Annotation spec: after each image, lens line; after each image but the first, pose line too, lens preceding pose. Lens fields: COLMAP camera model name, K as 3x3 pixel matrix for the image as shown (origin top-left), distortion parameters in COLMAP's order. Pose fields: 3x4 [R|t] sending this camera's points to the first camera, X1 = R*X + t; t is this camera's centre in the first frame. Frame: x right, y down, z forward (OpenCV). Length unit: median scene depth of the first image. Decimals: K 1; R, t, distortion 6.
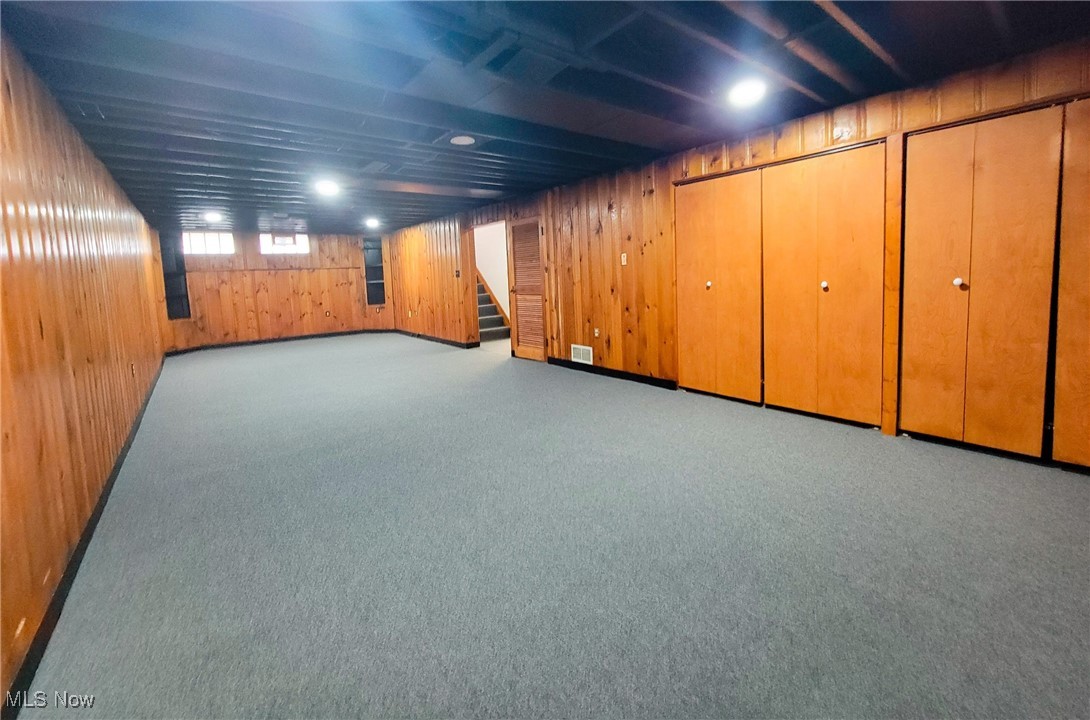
lens RADIAL K [[438.9, 0, 544.8], [0, 438.9, 308.6], [0, 0, 1]] dist [0.004489, 0.000223]
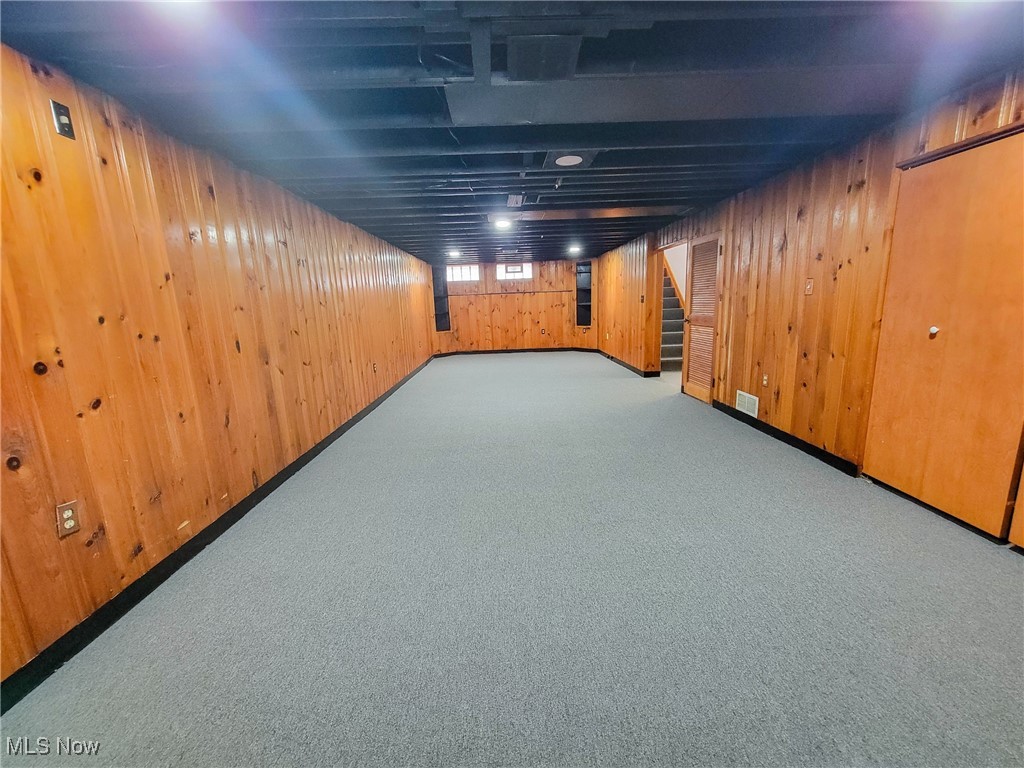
lens RADIAL K [[413.2, 0, 513.3], [0, 413.2, 382.5], [0, 0, 1]] dist [0.000473, 0.001109]
pose [[0.804448, 0.125220, -0.580674, 0.164294], [-0.044481, 0.987483, 0.151324, -0.029978], [0.592355, -0.095903, 0.799949, 0.116042]]
